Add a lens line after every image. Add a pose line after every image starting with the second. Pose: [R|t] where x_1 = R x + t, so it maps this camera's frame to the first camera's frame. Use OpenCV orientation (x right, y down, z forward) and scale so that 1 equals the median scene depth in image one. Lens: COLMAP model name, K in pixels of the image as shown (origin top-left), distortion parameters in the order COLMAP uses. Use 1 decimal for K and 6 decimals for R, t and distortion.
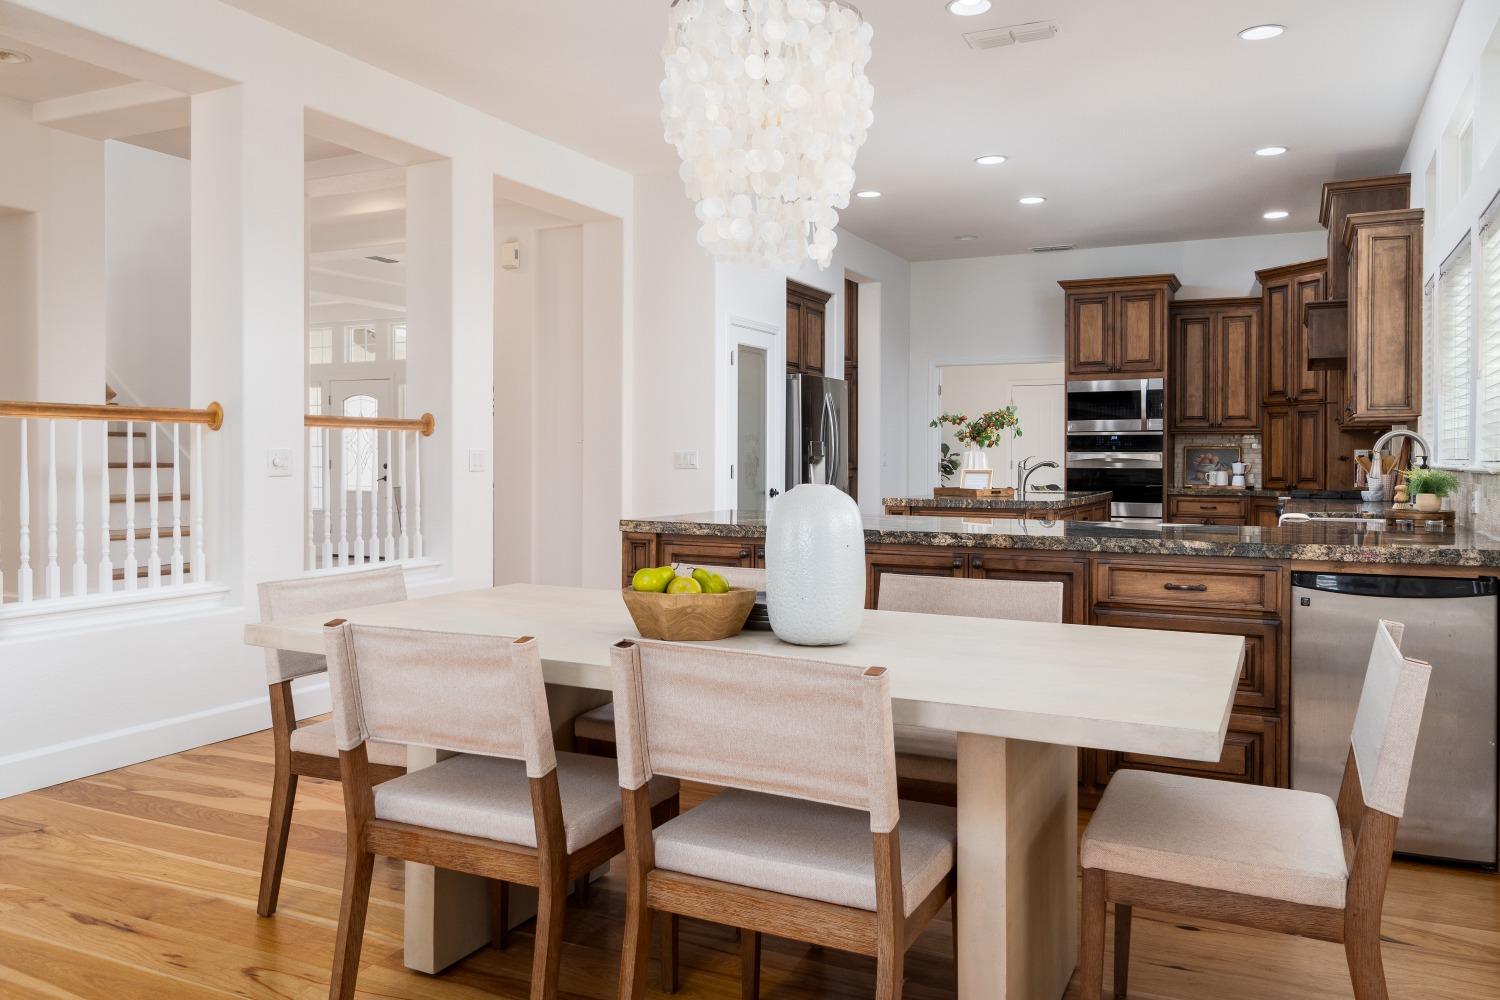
lens RADIAL K [[1139.0, 0, 746.6], [0, 1139.0, 463.3], [0, 0, 1]] dist [-0.003557, 0.002539]
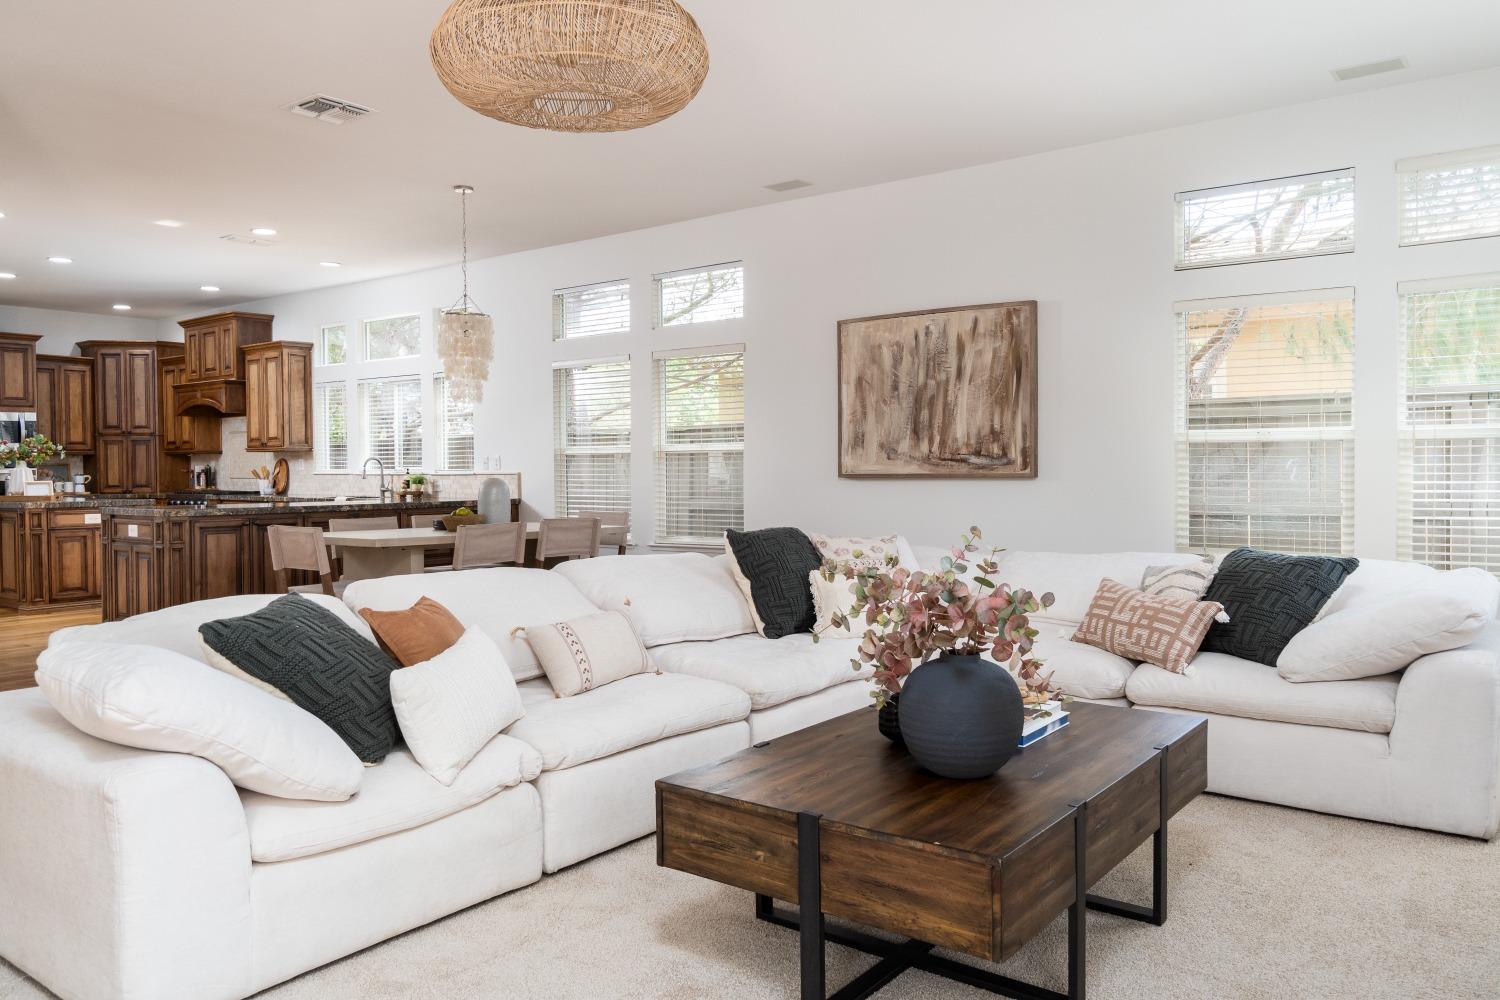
lens RADIAL K [[1091.2, 0, 748.9], [0, 1091.2, 492.0], [0, 0, 1]] dist [-0.007655, 0.005851]
pose [[0.200871, -0.026824, 0.979250, -0.722887], [0.013684, 0.999604, 0.024574, -0.001812], [-0.979522, 0.008464, 0.201159, -0.074154]]
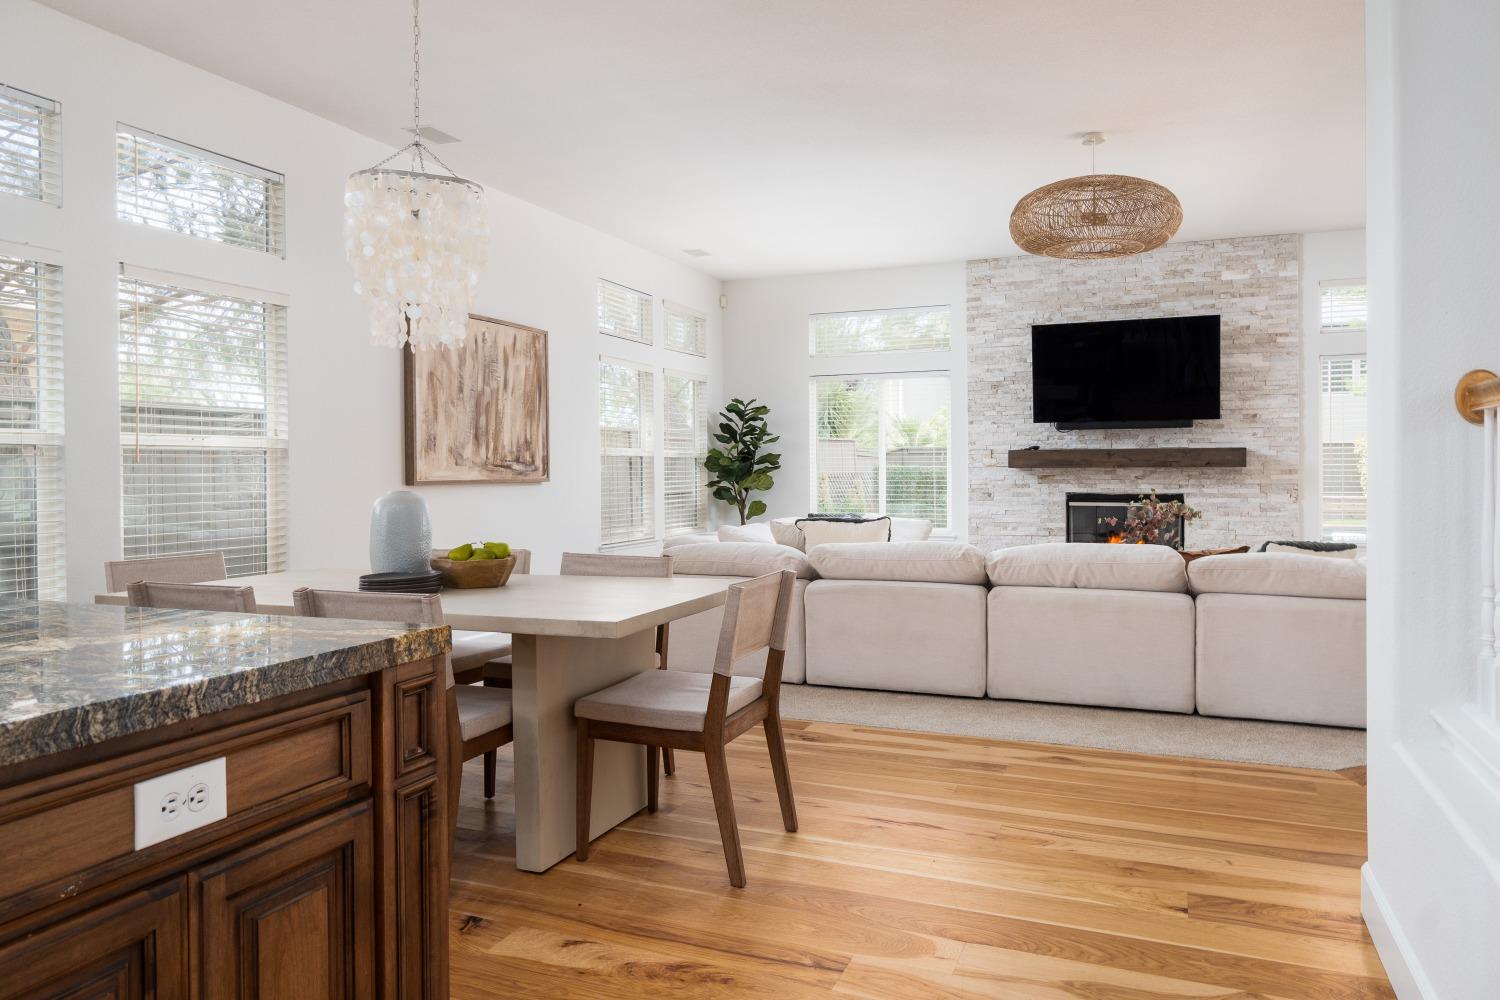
lens RADIAL K [[1023.3, 0, 745.4], [0, 1023.3, 492.5], [0, 0, 1]] dist [0.000539, 0.007222]
pose [[-0.997963, -0.001012, -0.063787, -0.092460], [-0.002914, 0.999553, 0.029743, -0.007031], [0.063728, 0.029868, -0.997520, 0.678316]]
